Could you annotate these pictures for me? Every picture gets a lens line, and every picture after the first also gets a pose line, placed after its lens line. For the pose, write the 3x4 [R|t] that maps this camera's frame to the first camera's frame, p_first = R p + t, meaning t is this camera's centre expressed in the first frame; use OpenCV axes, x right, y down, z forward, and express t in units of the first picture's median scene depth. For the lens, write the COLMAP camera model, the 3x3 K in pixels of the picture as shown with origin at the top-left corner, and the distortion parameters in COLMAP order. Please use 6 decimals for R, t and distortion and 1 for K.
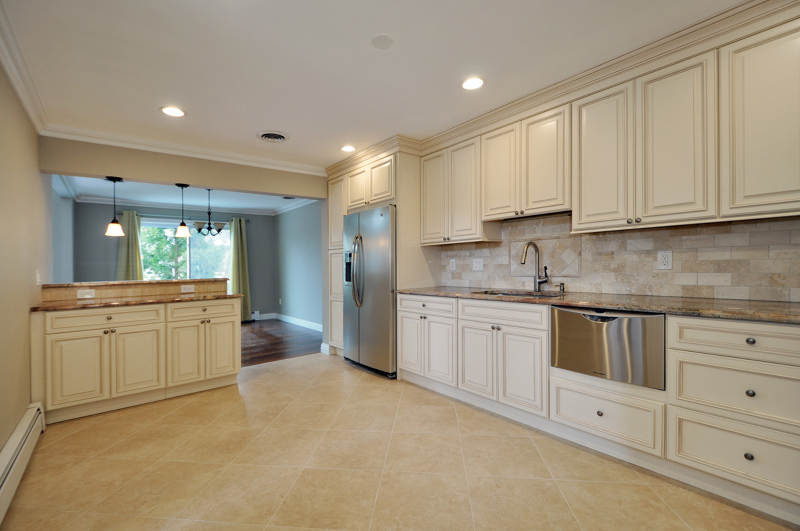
lens RADIAL K [[348.9, 0, 392.4], [0, 348.9, 266.9], [0, 0, 1]] dist [0.000426, -0.000143]
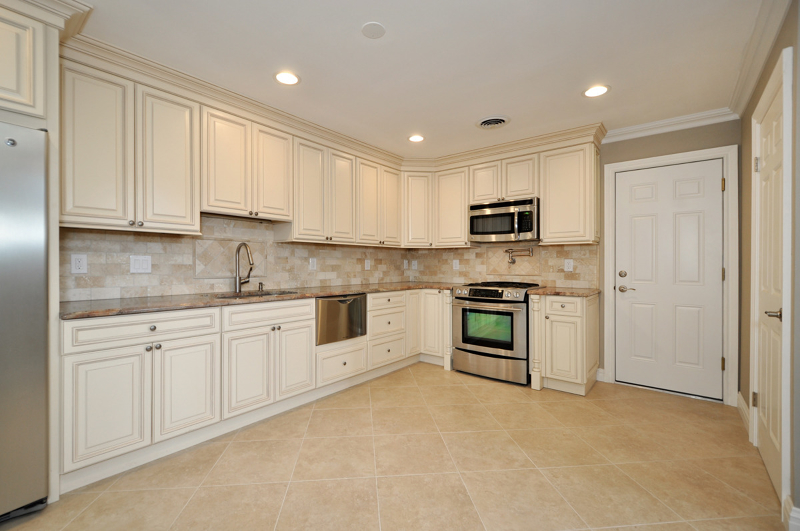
lens RADIAL K [[348.9, 0, 392.4], [0, 348.9, 266.9], [0, 0, 1]] dist [0.000426, -0.000143]
pose [[-0.207322, 0.014063, 0.978172, -0.737209], [0.005283, 0.999898, -0.013255, 0.014281], [-0.978258, 0.002419, -0.207376, 0.864158]]
